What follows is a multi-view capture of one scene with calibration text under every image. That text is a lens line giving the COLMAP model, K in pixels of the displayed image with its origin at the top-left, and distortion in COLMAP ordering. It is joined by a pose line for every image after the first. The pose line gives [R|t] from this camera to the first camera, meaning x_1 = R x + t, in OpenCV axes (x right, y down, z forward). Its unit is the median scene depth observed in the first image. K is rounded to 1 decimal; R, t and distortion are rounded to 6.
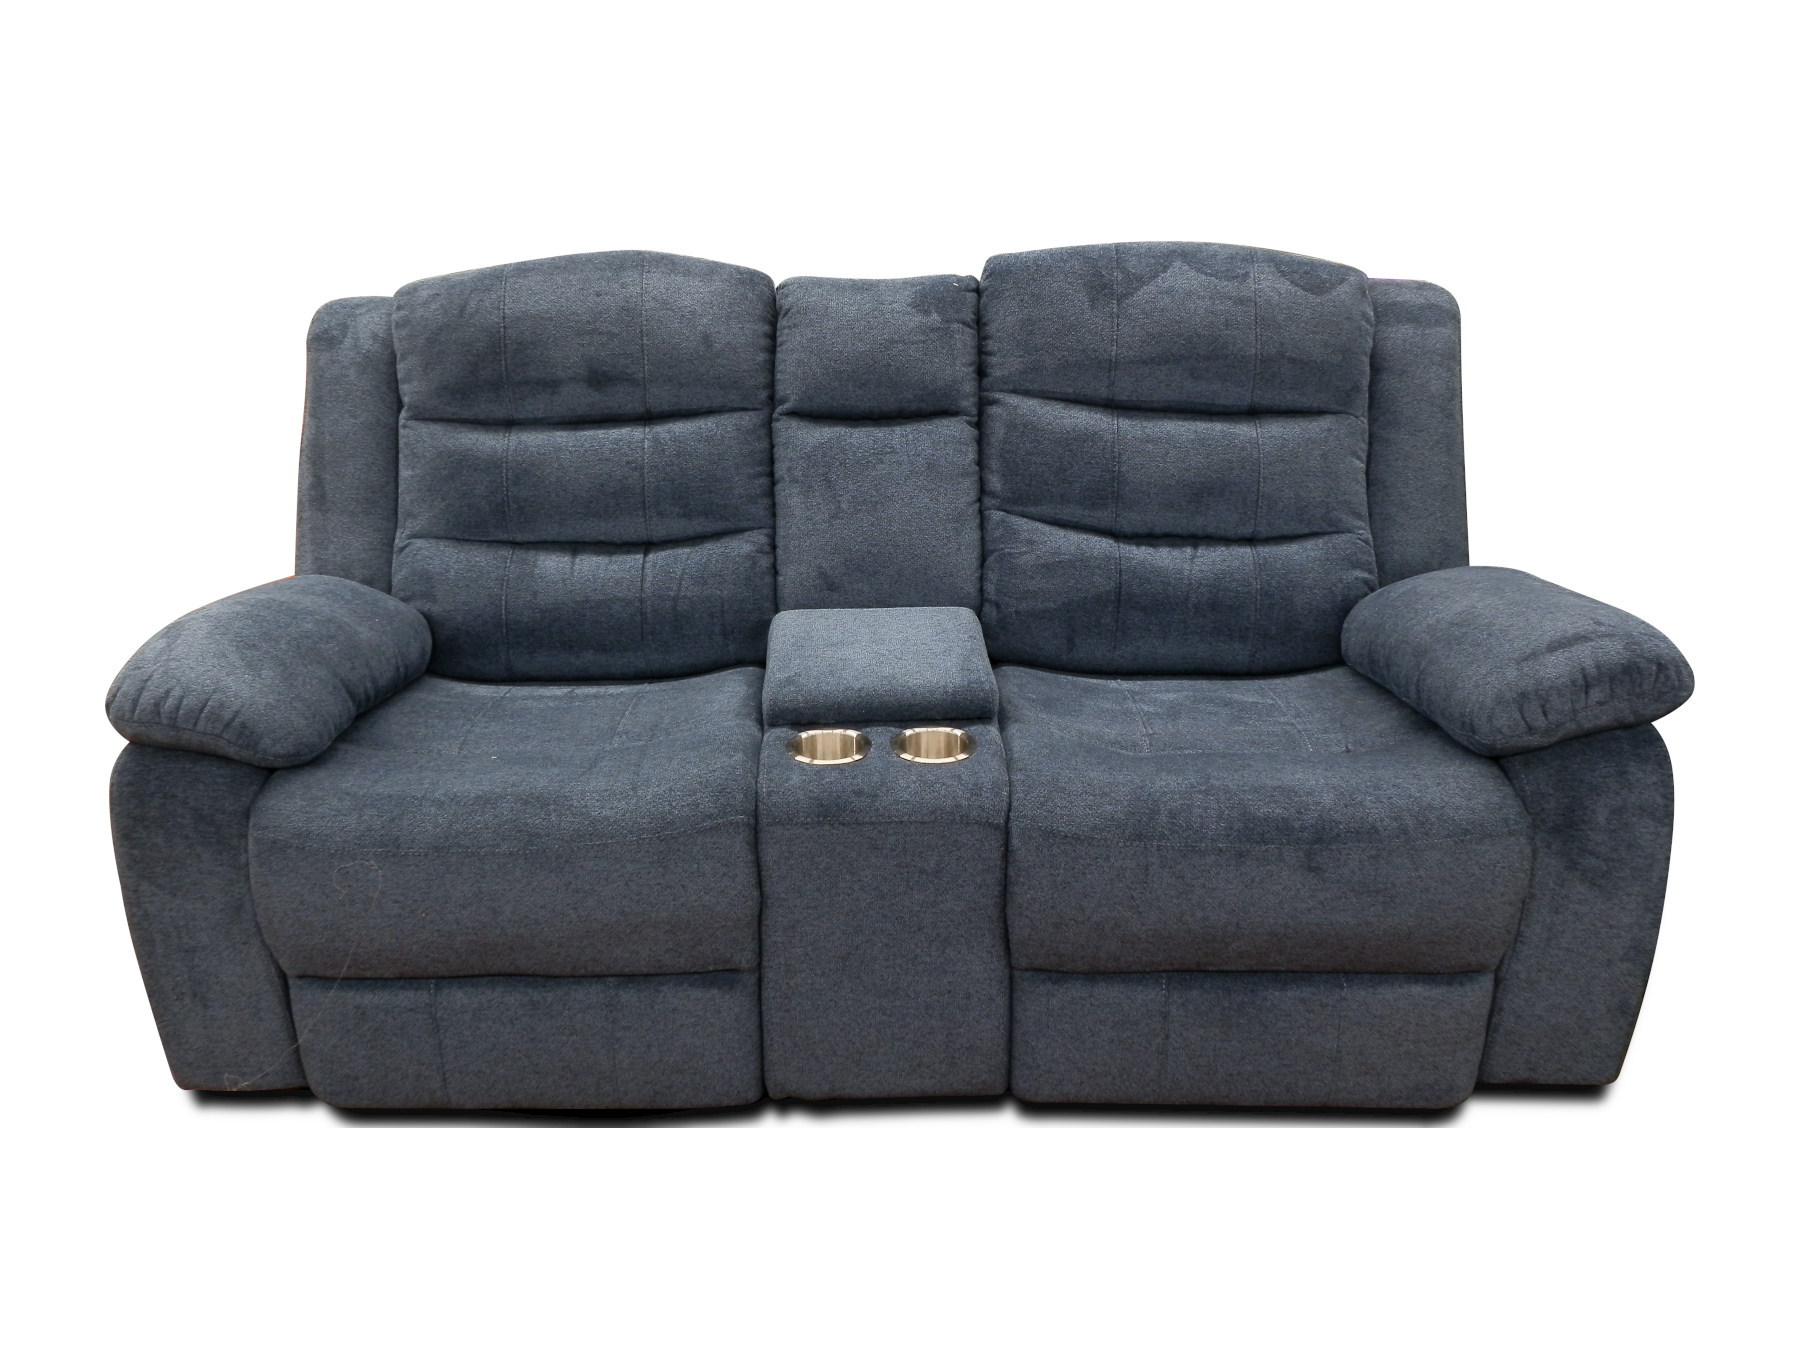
lens RADIAL K [[1426.0, 0, 900.0], [0, 1426.0, 675.0], [0, 0, 1]] dist [0.008324, 0.000158]
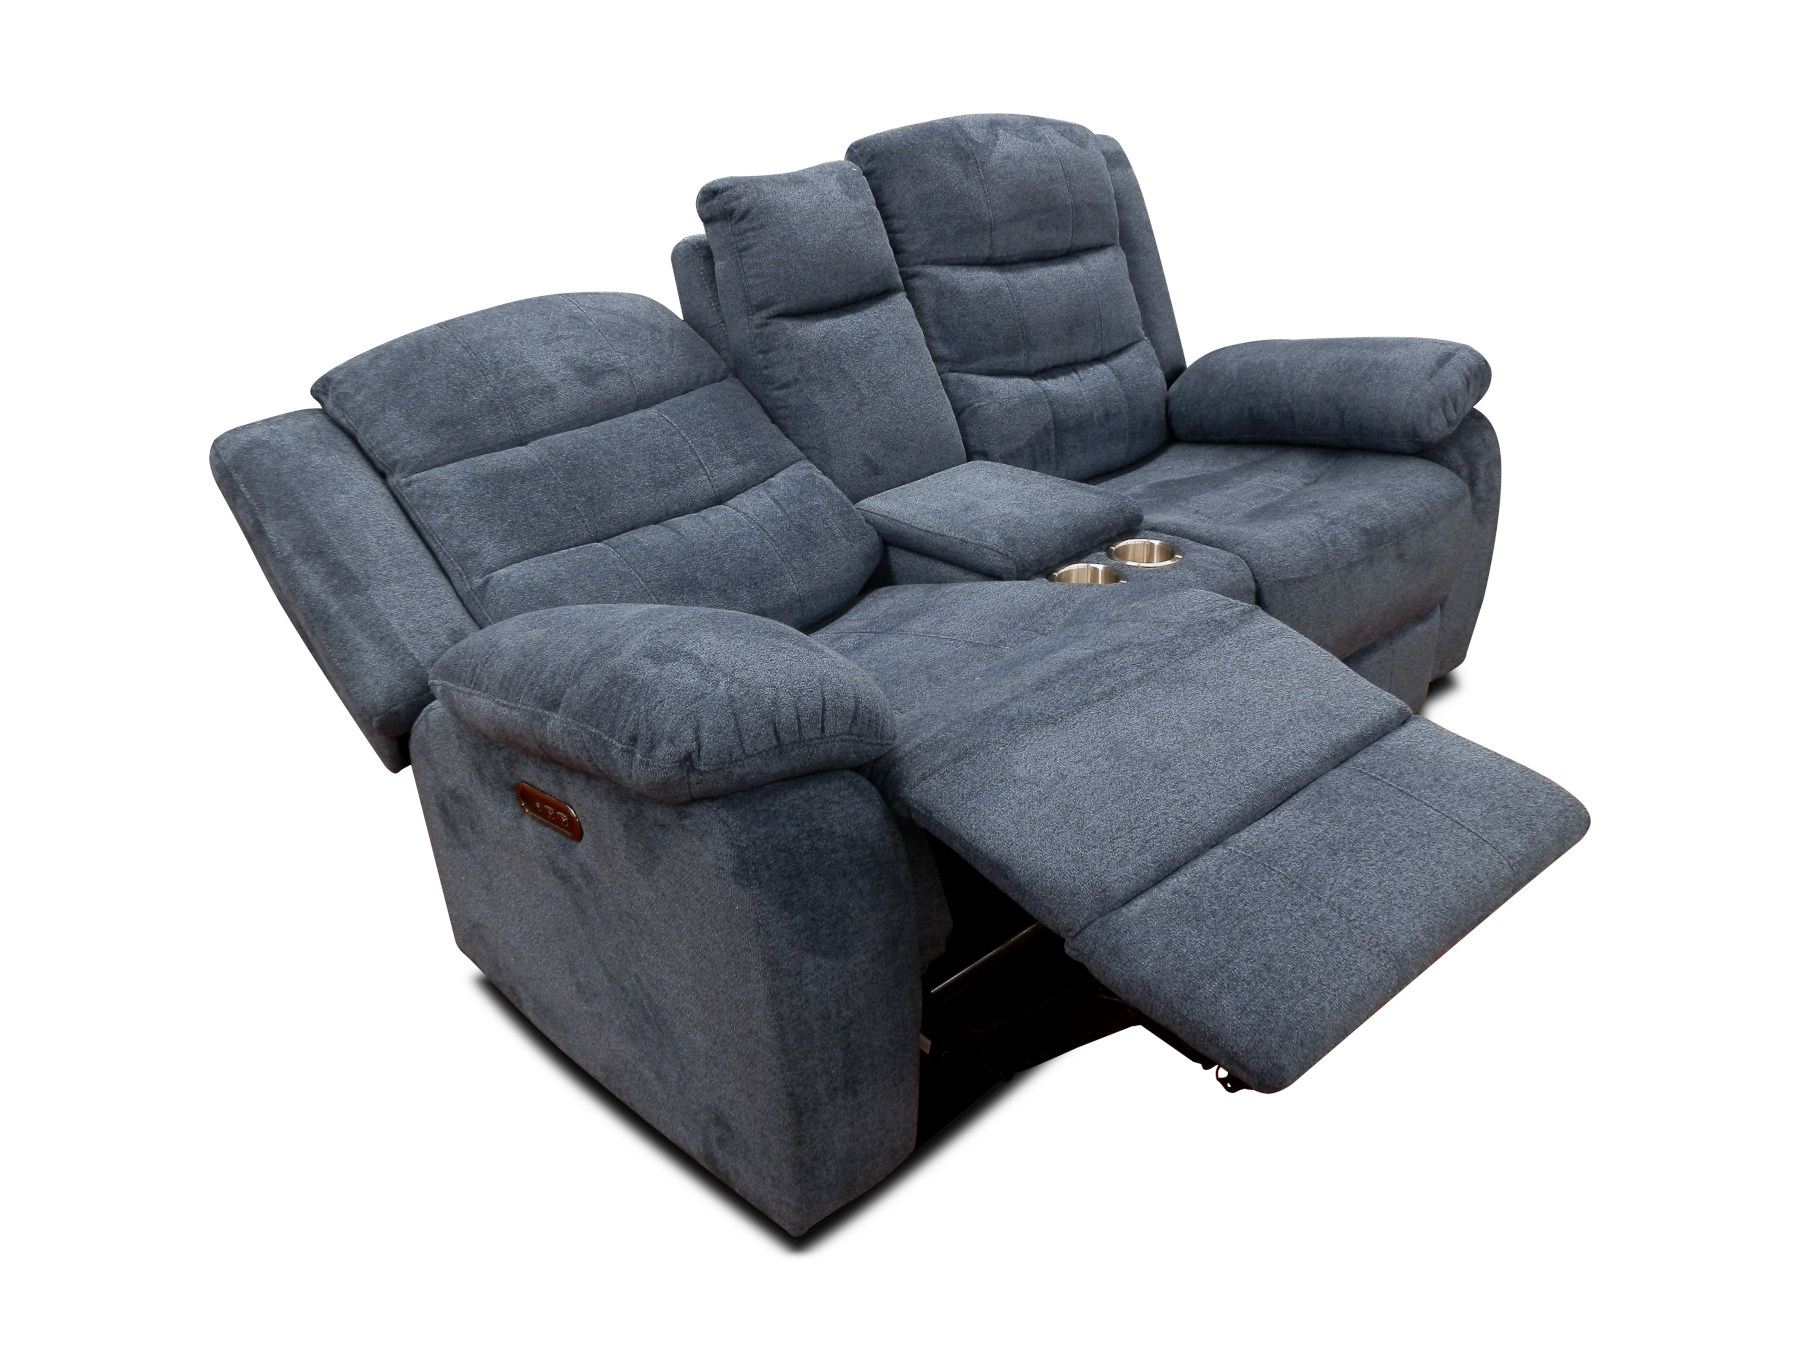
lens RADIAL K [[1370.0, 0, 900.0], [0, 1370.0, 675.0], [0, 0, 1]] dist [0.004400, 0.001161]
pose [[0.747762, -0.316542, 0.583655, -0.658539], [0.281868, 0.947239, 0.152608, -0.067696], [-0.601168, 0.050399, 0.797532, 0.198408]]
